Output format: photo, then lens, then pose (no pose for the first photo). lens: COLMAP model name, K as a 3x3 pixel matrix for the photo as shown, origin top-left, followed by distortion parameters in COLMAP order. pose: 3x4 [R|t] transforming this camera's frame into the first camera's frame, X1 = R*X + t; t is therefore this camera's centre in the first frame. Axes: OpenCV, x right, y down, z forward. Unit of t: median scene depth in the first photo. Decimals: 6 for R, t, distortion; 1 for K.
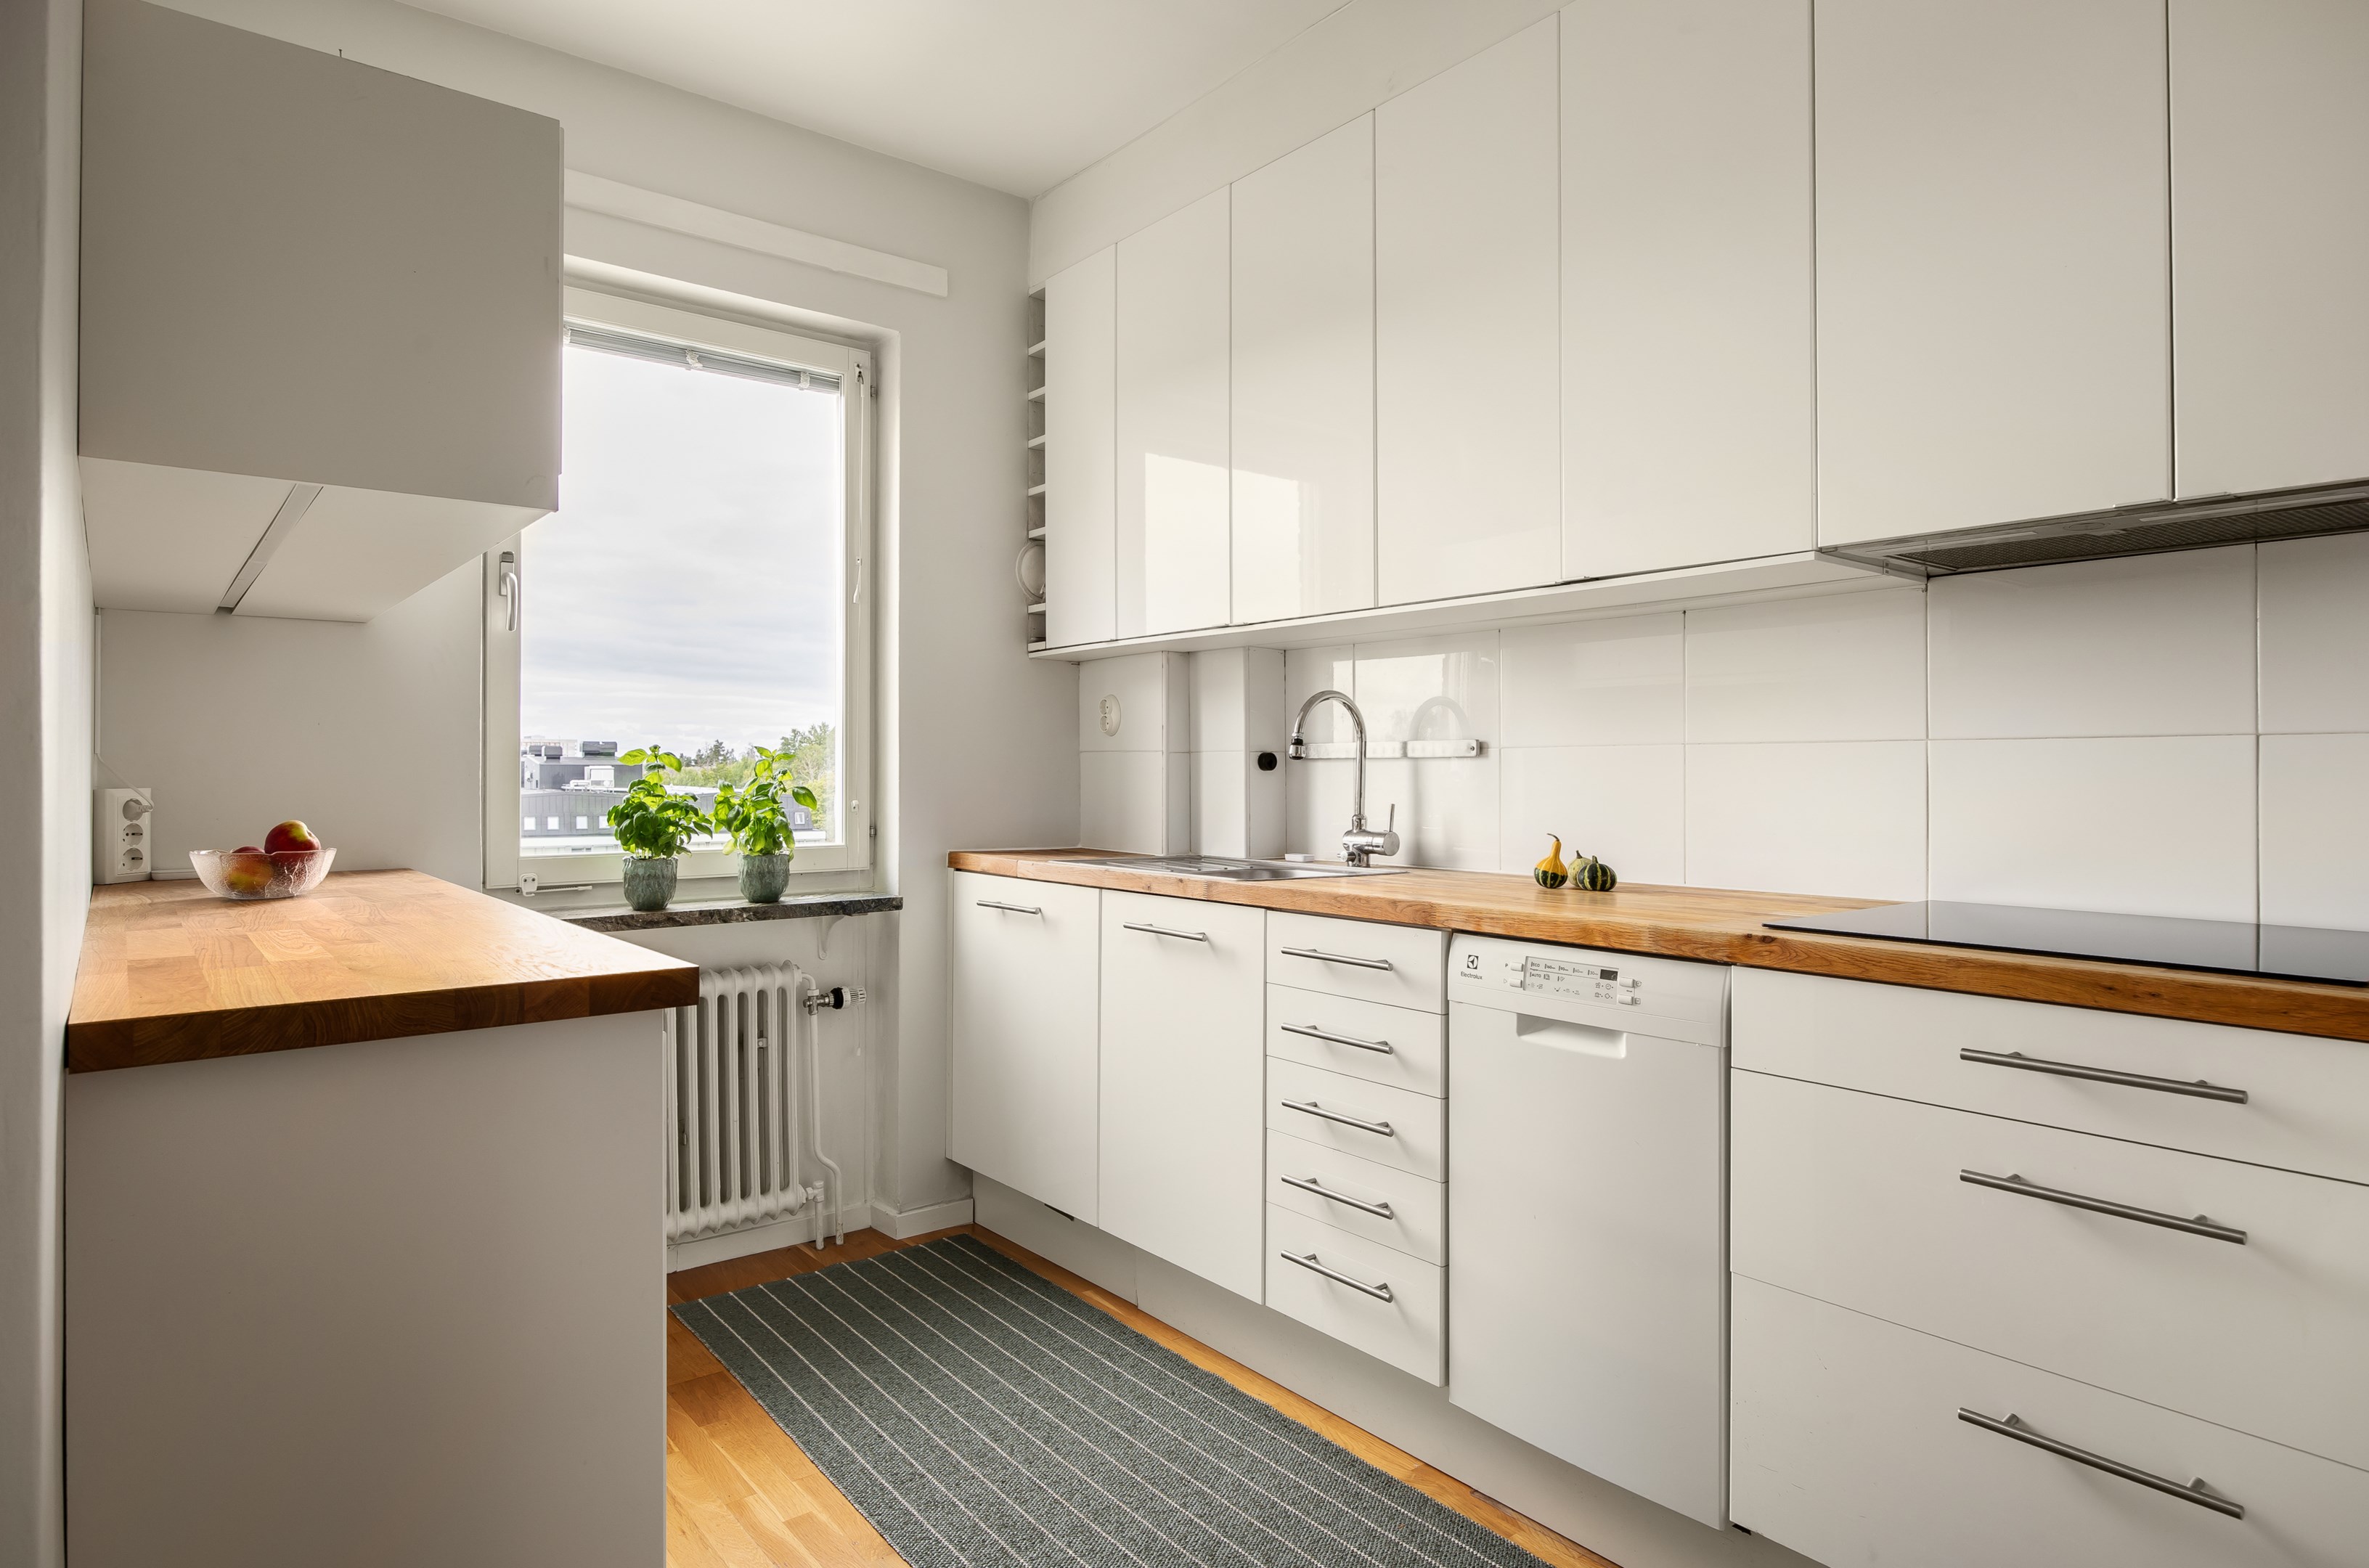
lens RADIAL K [[1310.6, 0, 1172.8], [0, 1310.6, 769.7], [0, 0, 1]] dist [-0.002273, 0.000773]
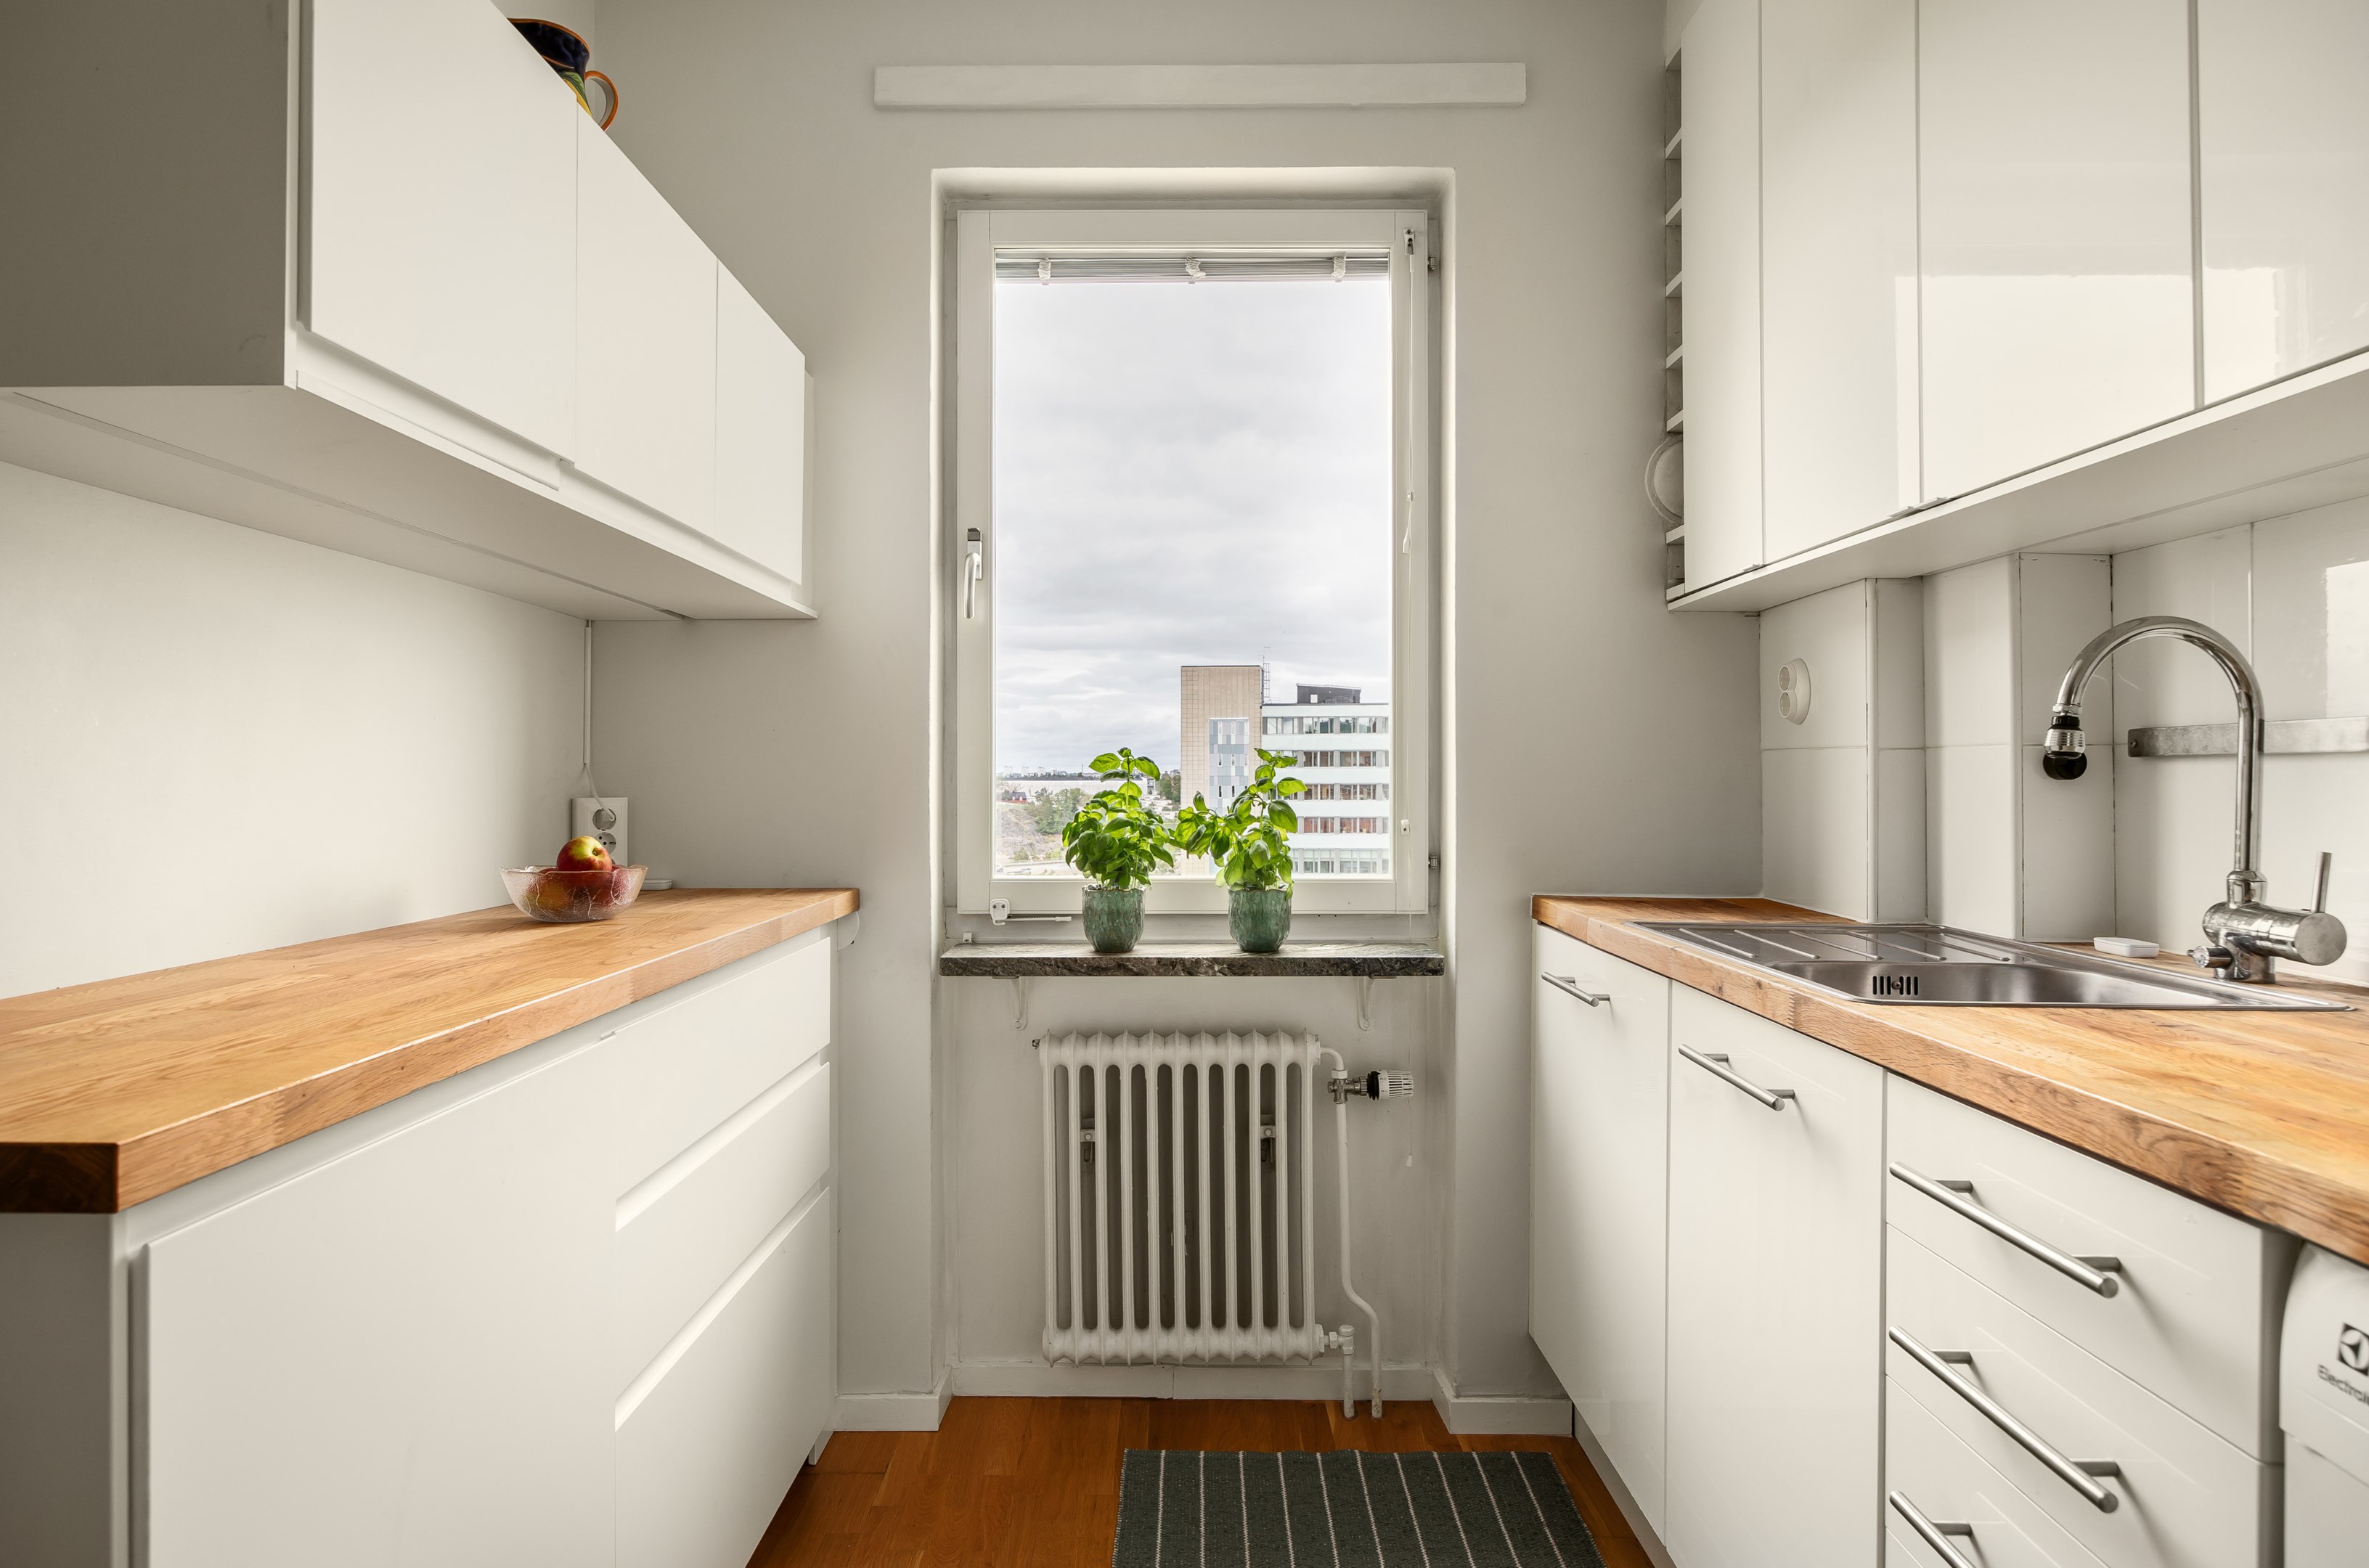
lens RADIAL K [[1326.7, 0, 1176.8], [0, 1326.7, 774.7], [0, 0, 1]] dist [-0.002675, 0.001332]
pose [[0.778606, -0.001966, -0.627511, 0.135607], [0.001292, 0.999998, -0.001529, -0.001007], [0.627512, 0.000380, 0.778607, 0.356424]]
